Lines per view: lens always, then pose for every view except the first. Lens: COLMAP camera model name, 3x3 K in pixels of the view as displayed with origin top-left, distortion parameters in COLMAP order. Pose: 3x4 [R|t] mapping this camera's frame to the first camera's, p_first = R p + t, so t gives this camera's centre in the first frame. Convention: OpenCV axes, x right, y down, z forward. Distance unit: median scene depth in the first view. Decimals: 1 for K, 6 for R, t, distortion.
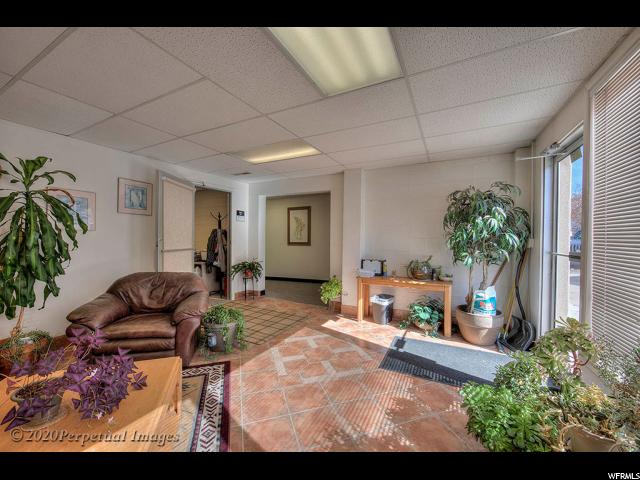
lens RADIAL K [[252.5, 0, 318.3], [0, 252.5, 240.6], [0, 0, 1]] dist [-0.000830, -0.000040]
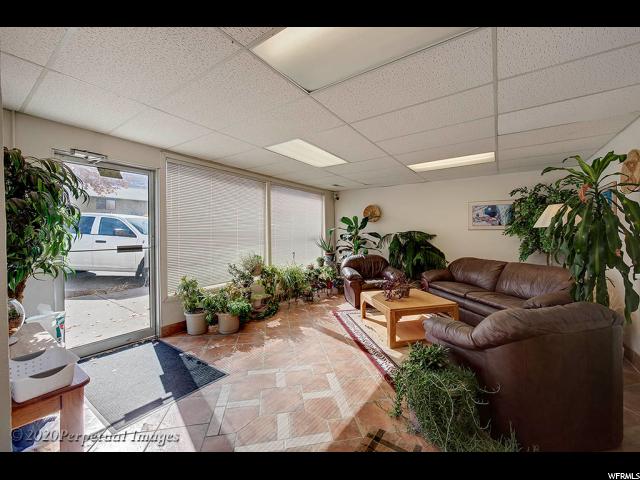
lens RADIAL K [[259.4, 0, 324.4], [0, 259.4, 234.8], [0, 0, 1]] dist [-0.002751, -0.000109]
pose [[-0.993383, -0.008432, 0.114538, -0.231860], [-0.006415, 0.999818, 0.017967, -0.038196], [-0.114669, 0.017114, -0.993256, 2.009509]]
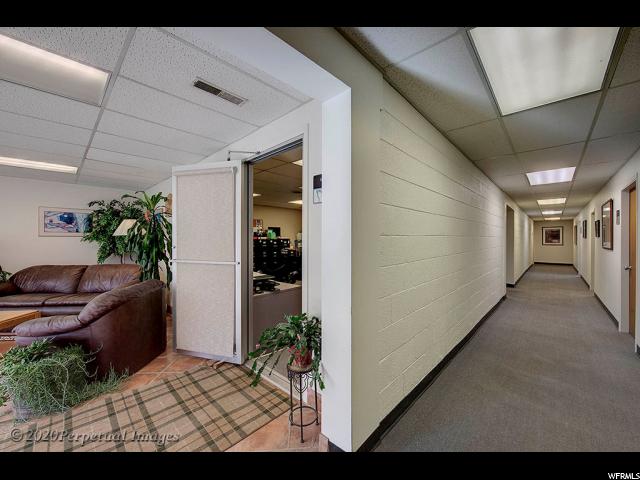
lens RADIAL K [[260.9, 0, 320.0], [0, 260.9, 240.0], [0, 0, 1]] dist [0.002040, 0.000198]
pose [[-0.294015, -0.004396, -0.955791, 0.102965], [-0.013884, 0.999904, -0.000328, -0.046913], [0.955700, 0.013174, -0.294047, 2.383302]]
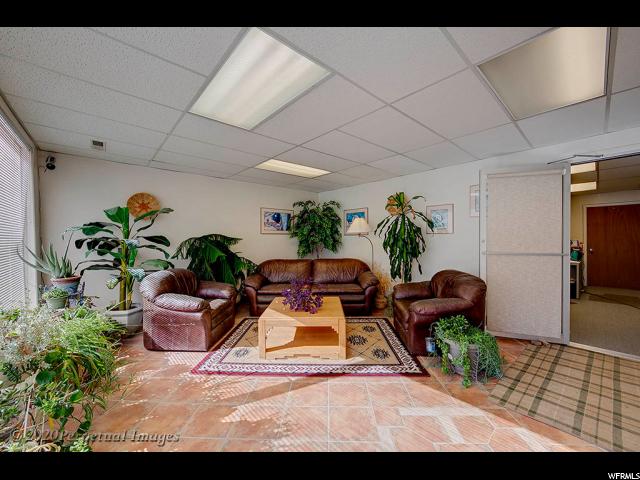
lens RADIAL K [[252.5, 0, 318.3], [0, 252.5, 240.6], [0, 0, 1]] dist [-0.000830, -0.000040]
pose [[-0.349221, 0.003135, -0.937035, 0.685158], [-0.007584, 0.999952, 0.006172, -0.006181], [0.937010, 0.009262, -0.349180, 1.025388]]
